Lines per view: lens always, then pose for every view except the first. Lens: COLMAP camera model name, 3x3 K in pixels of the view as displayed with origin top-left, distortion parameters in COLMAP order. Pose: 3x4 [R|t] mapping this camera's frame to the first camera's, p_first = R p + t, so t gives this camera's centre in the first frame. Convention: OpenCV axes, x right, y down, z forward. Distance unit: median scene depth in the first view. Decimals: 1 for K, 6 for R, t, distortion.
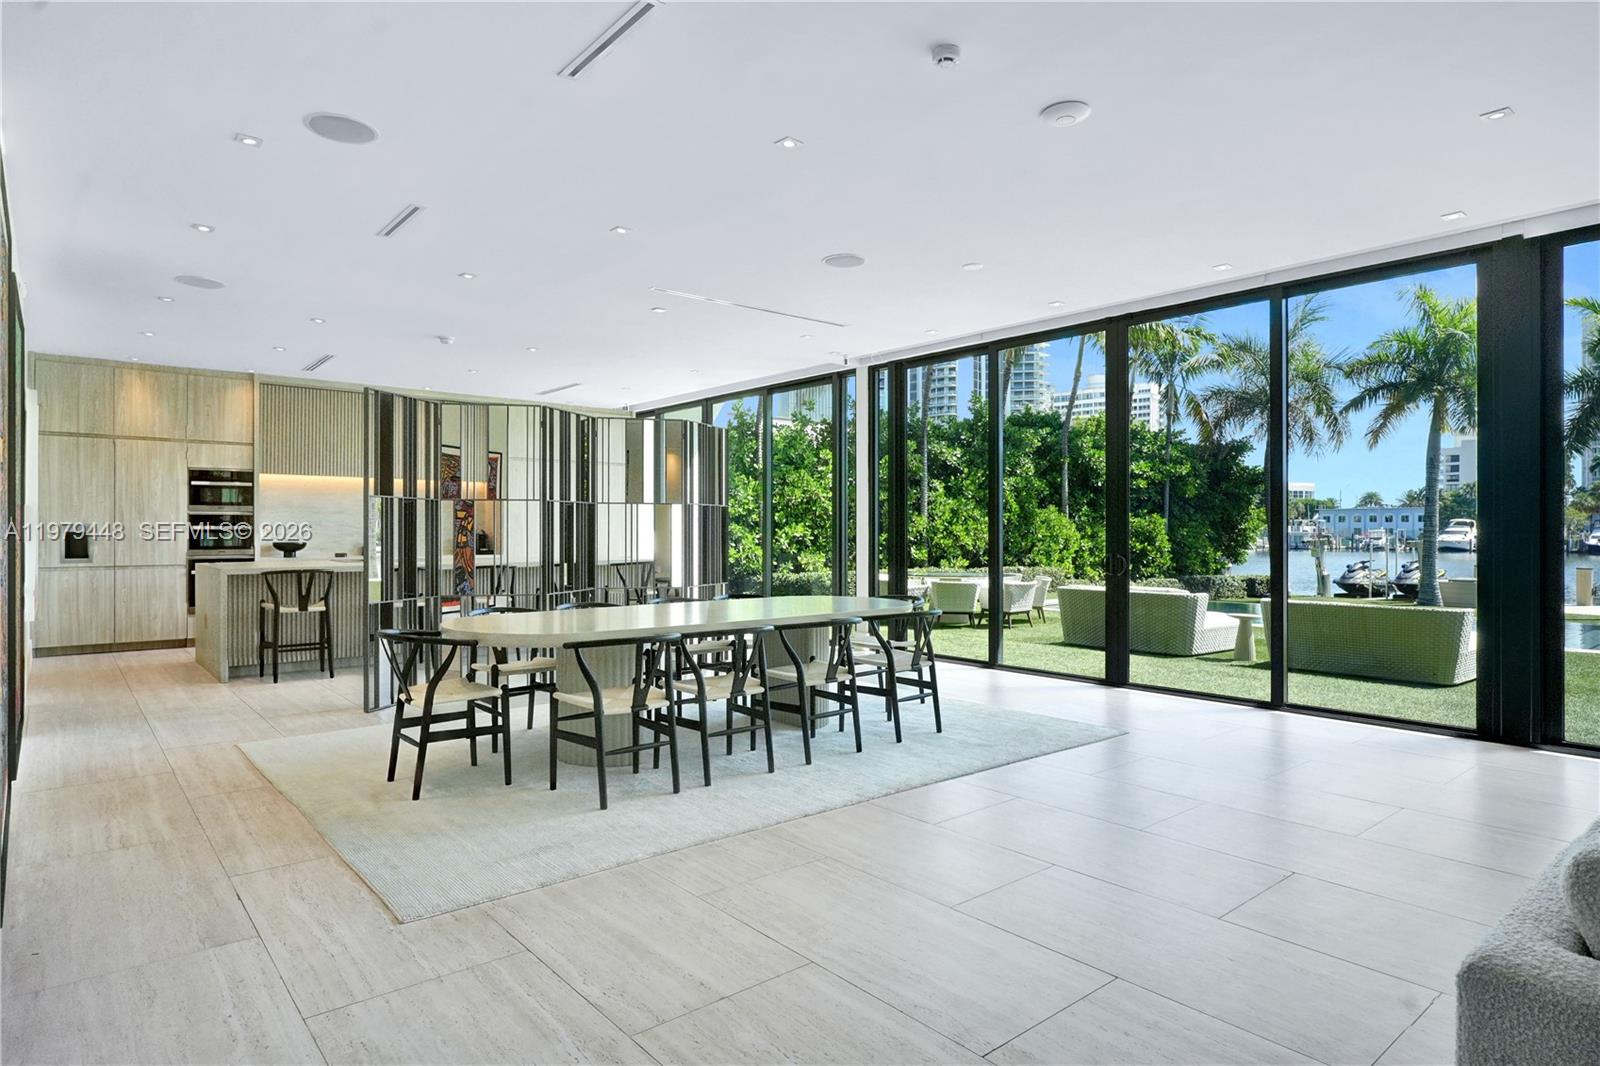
lens RADIAL K [[909.5, 0, 796.6], [0, 909.5, 522.8], [0, 0, 1]] dist [0.000535, 0.001260]
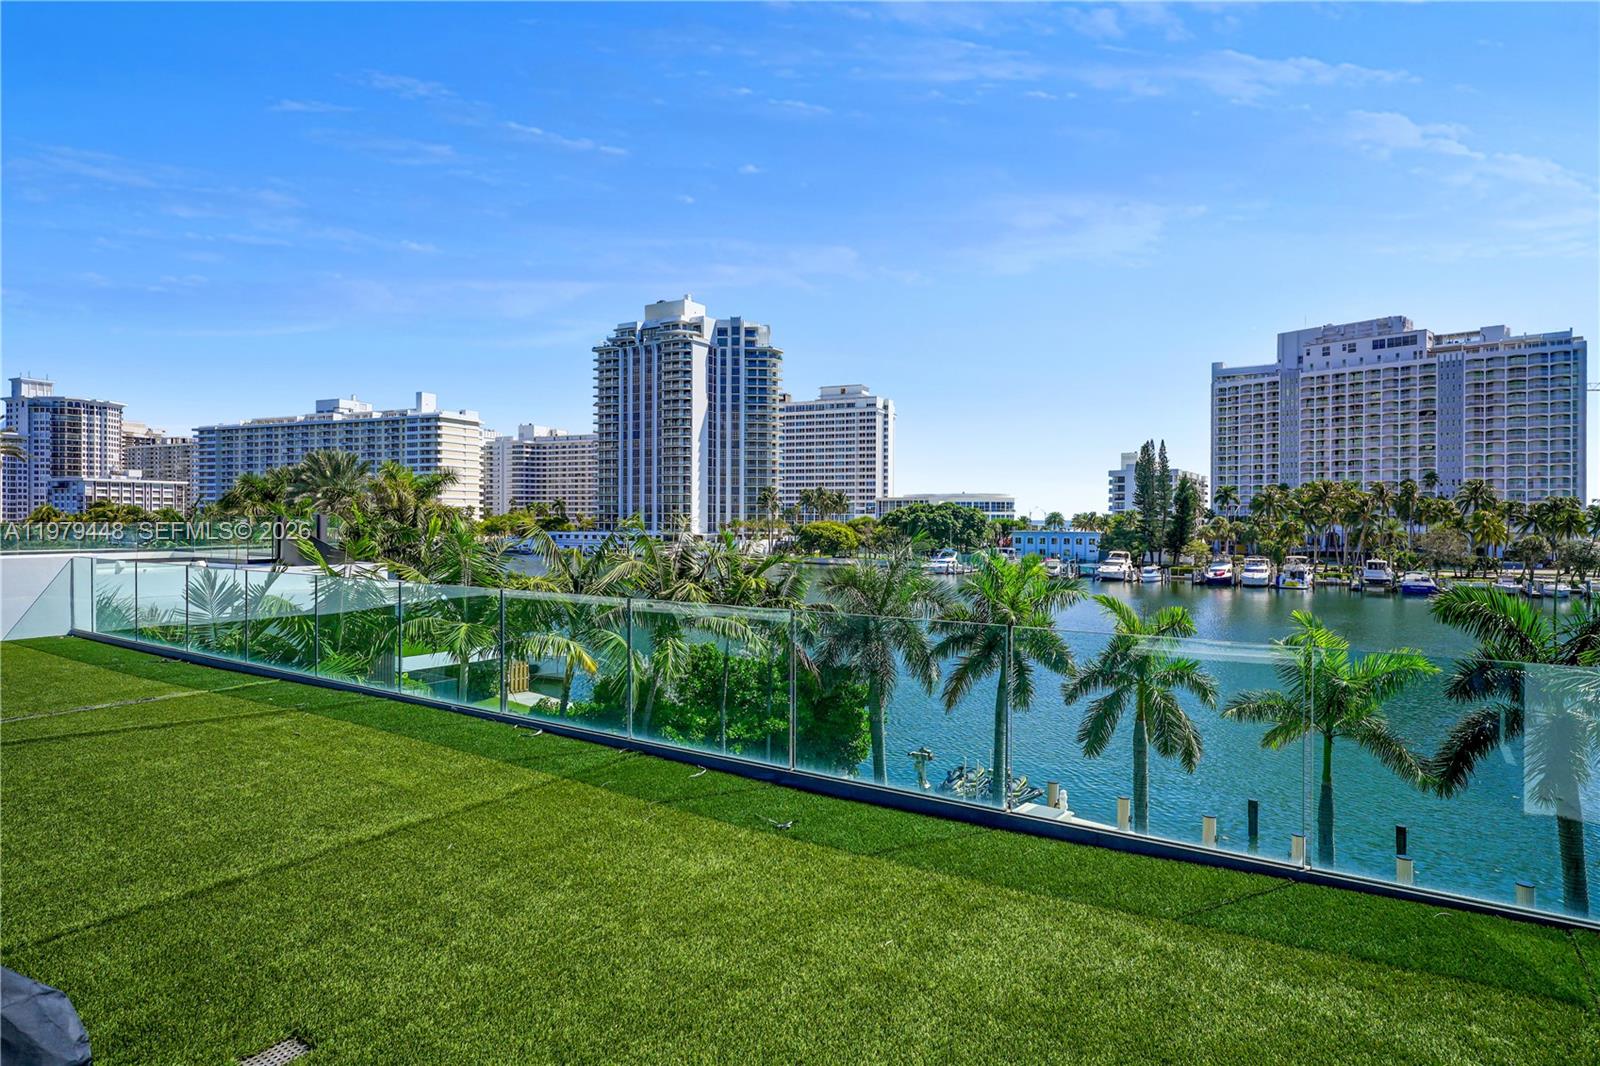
lens RADIAL K [[909.5, 0, 796.6], [0, 909.5, 522.8], [0, 0, 1]] dist [0.000535, 0.001260]
pose [[0.962812, 0.001469, 0.270170, 0.165780], [-0.005789, 0.999868, 0.015191, -0.287270], [-0.270112, -0.016190, 0.962693, 0.036692]]
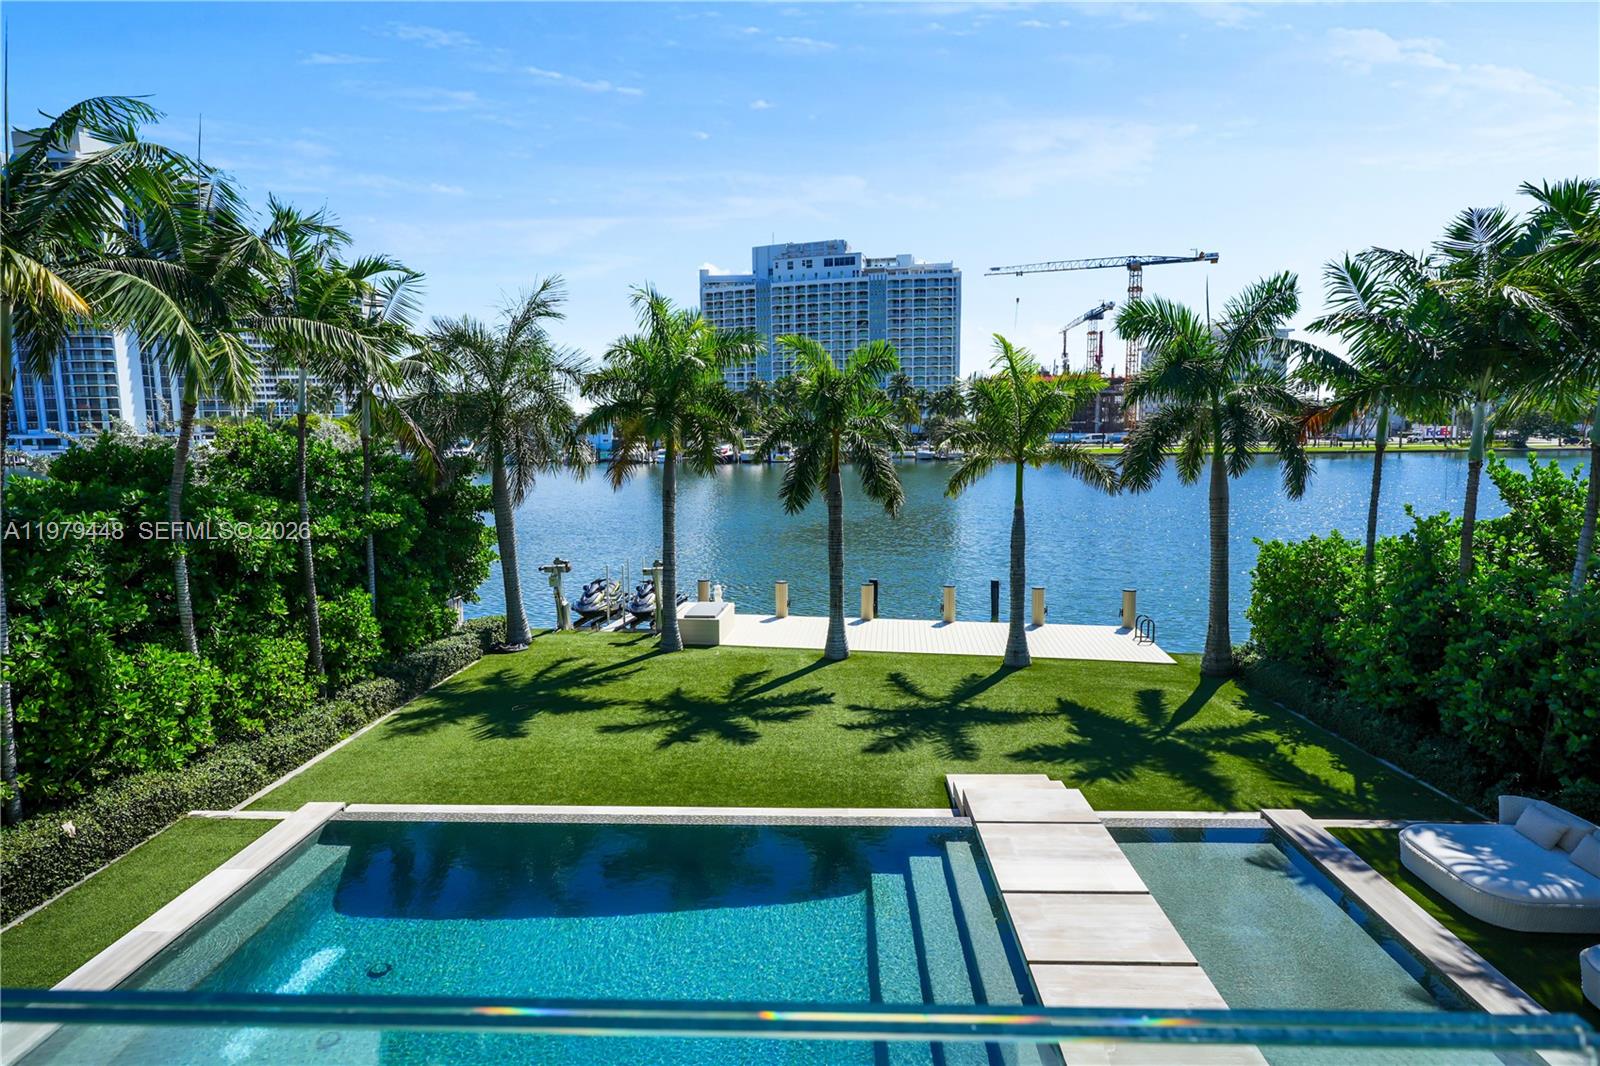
lens RADIAL K [[859.3, 0, 796.9], [0, 859.3, 538.4], [0, 0, 1]] dist [-0.000787, -0.001518]
pose [[0.677199, -0.103762, 0.728447, 0.143560], [0.003751, 0.990481, 0.137599, -0.131656], [-0.735790, -0.090449, 0.671142, 0.302618]]
